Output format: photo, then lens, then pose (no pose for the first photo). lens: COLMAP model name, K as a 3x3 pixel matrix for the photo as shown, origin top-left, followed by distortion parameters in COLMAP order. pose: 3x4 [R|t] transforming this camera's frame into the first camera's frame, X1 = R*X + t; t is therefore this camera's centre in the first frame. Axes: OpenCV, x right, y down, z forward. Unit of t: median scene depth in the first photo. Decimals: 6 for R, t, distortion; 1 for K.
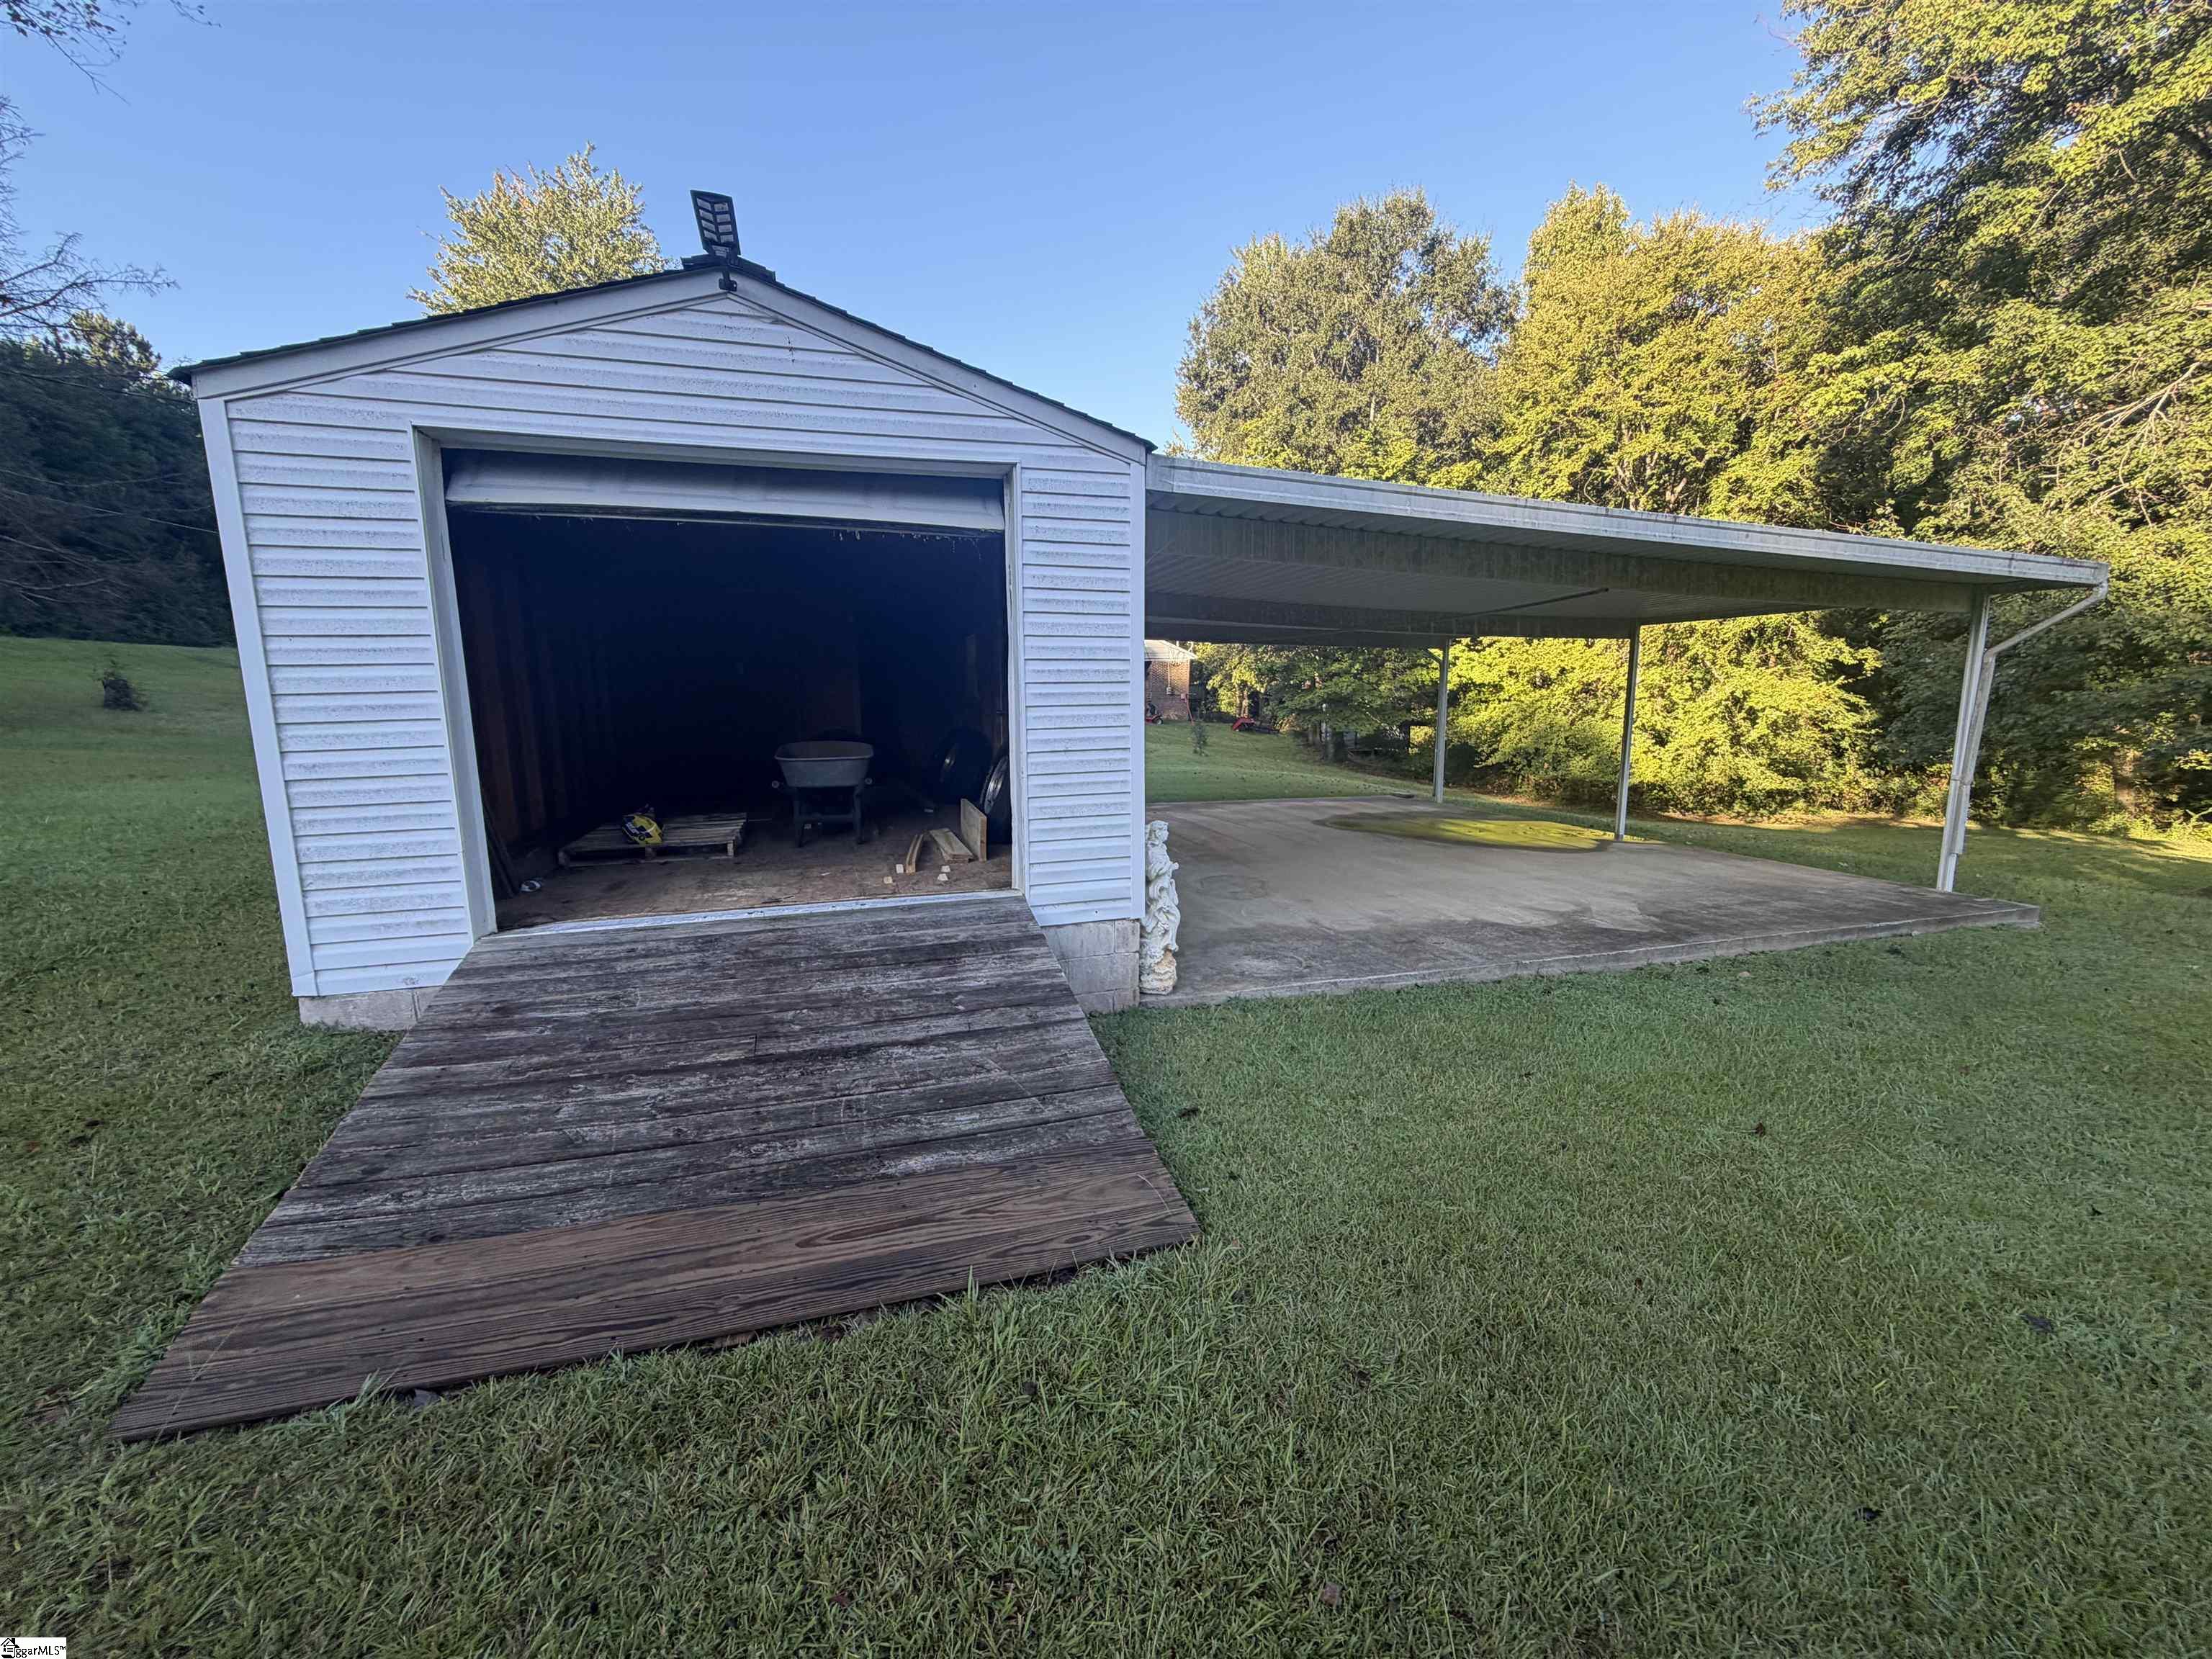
lens RADIAL K [[923.7, 0, 1108.2], [0, 923.7, 829.4], [0, 0, 1]] dist [-0.001727, 0.000150]
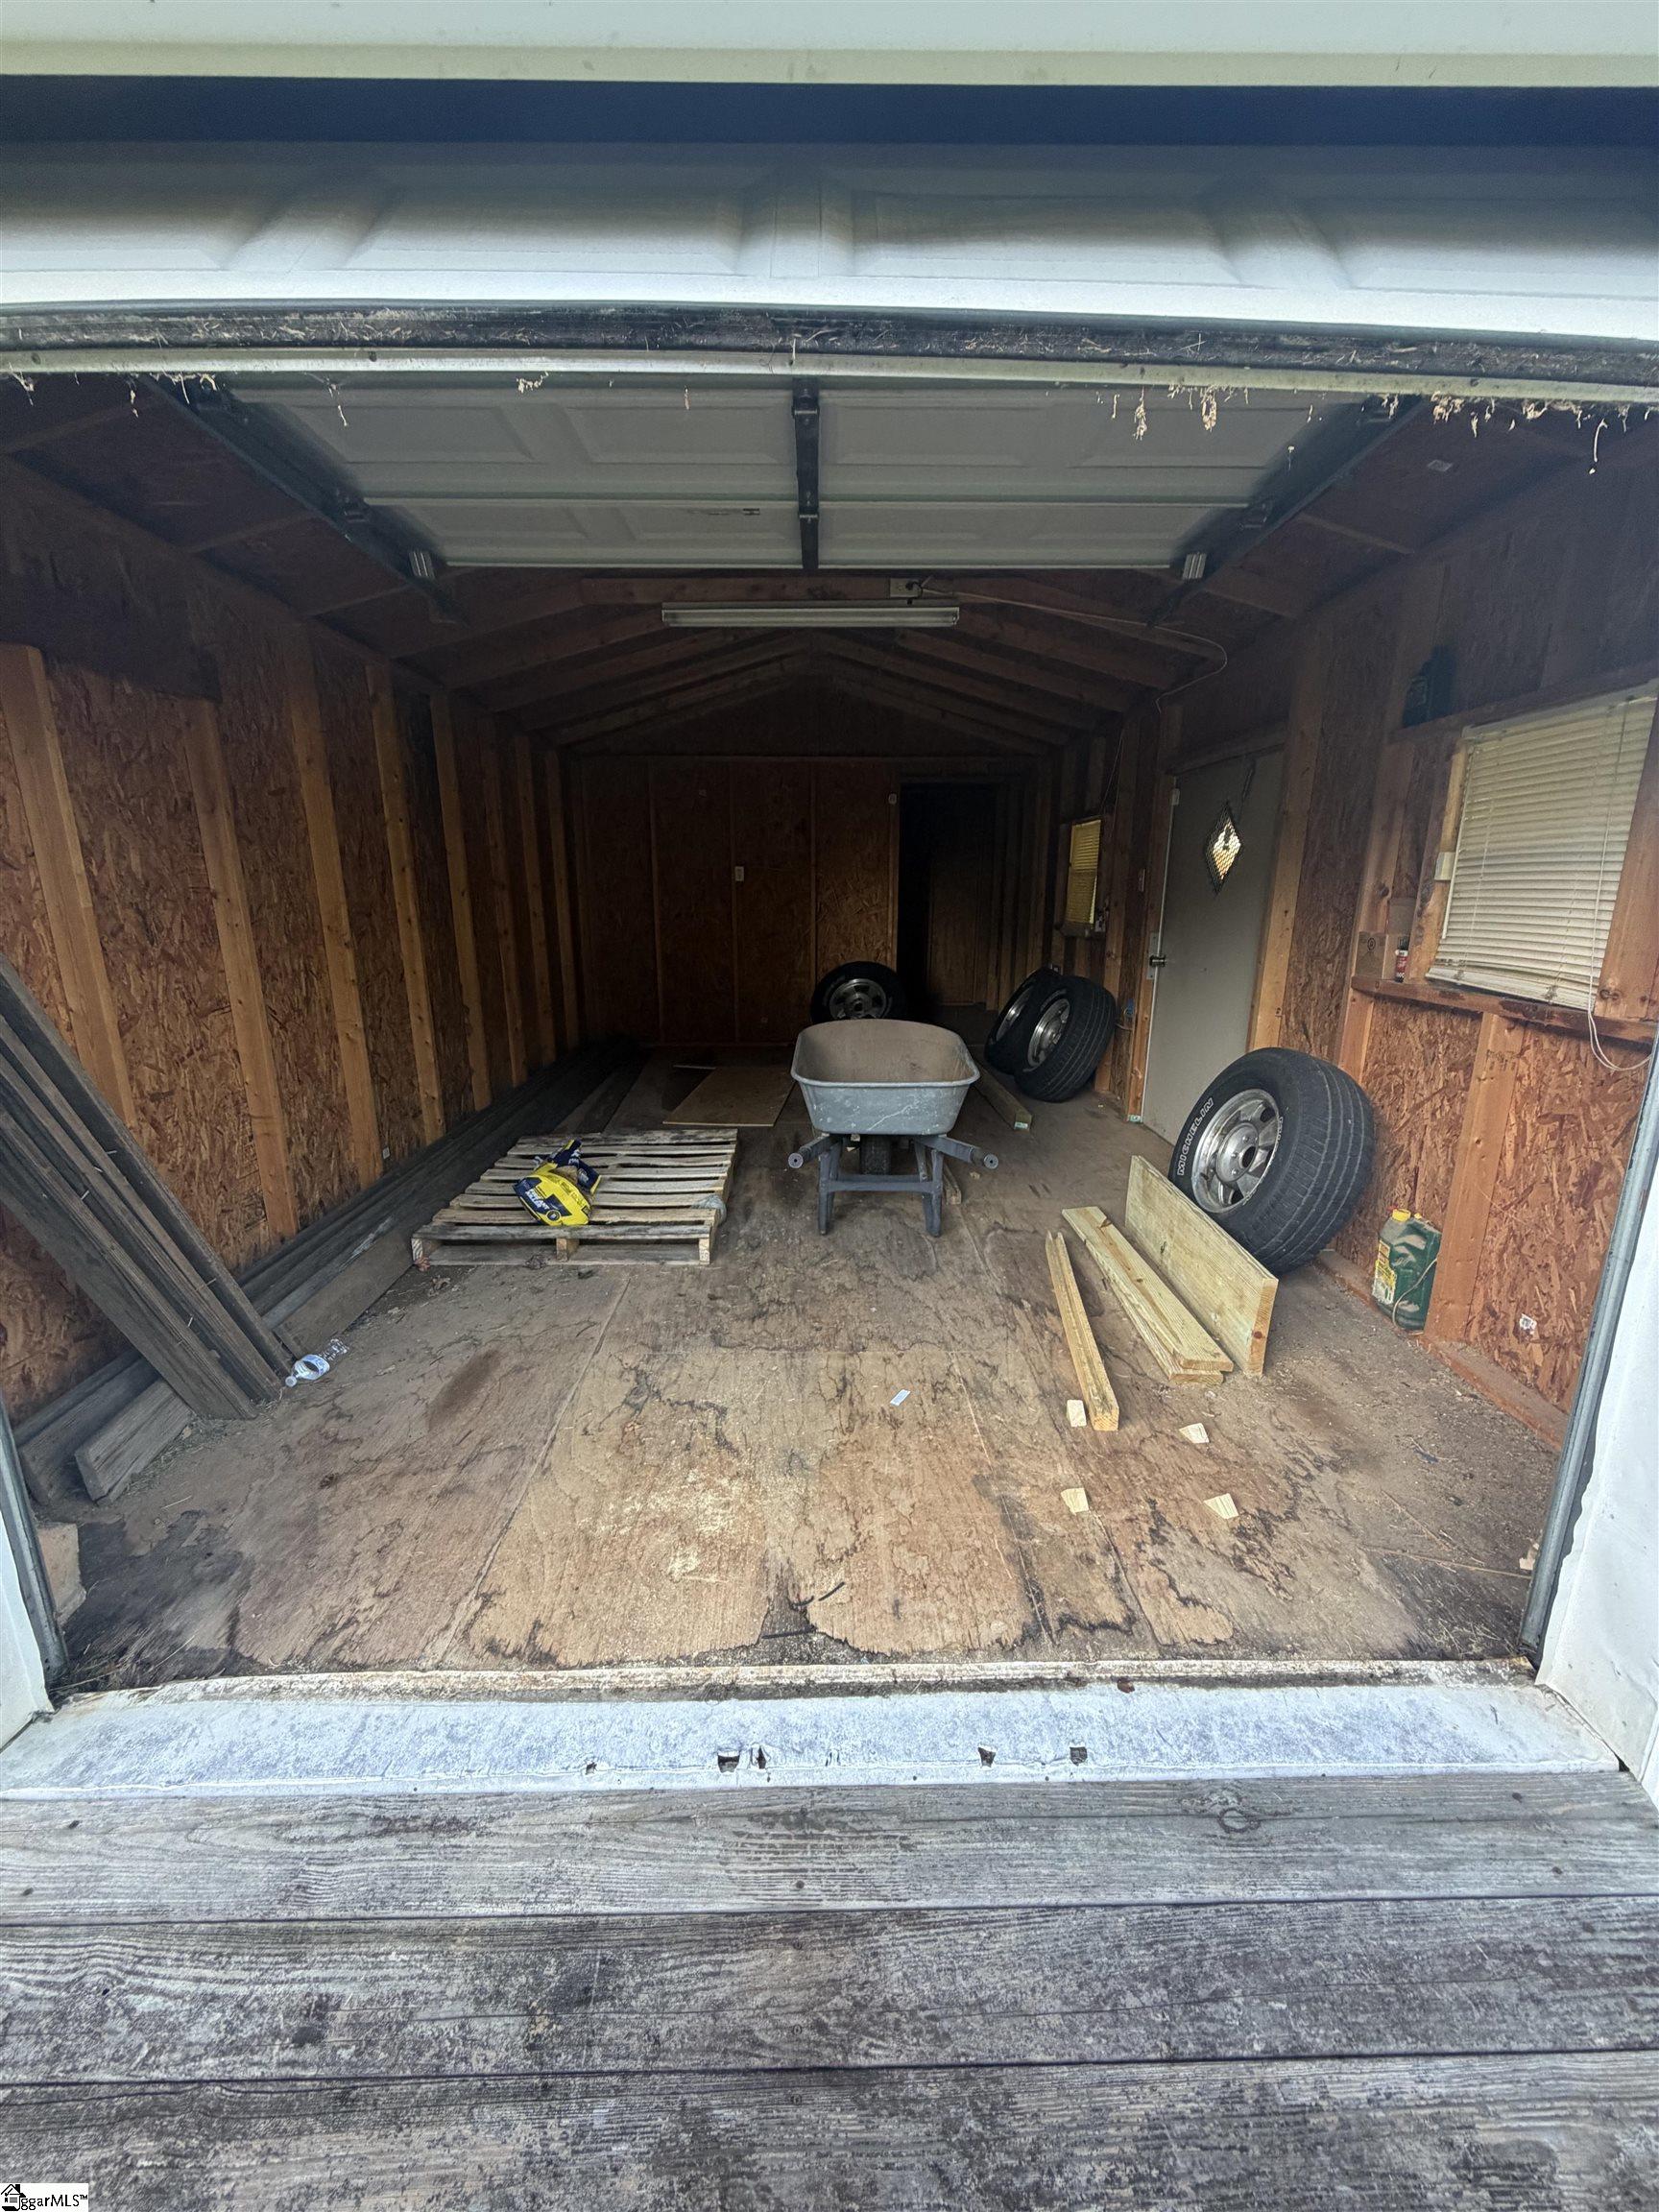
lens RADIAL K [[923.7, 0, 830.8], [0, 923.7, 1113.9], [0, 0, 1]] dist [-0.001727, 0.000150]
pose [[0.961202, 0.075197, -0.265399, -0.293134], [-0.049609, 0.993563, 0.101845, -0.160970], [0.271349, -0.084727, 0.958744, 0.744596]]
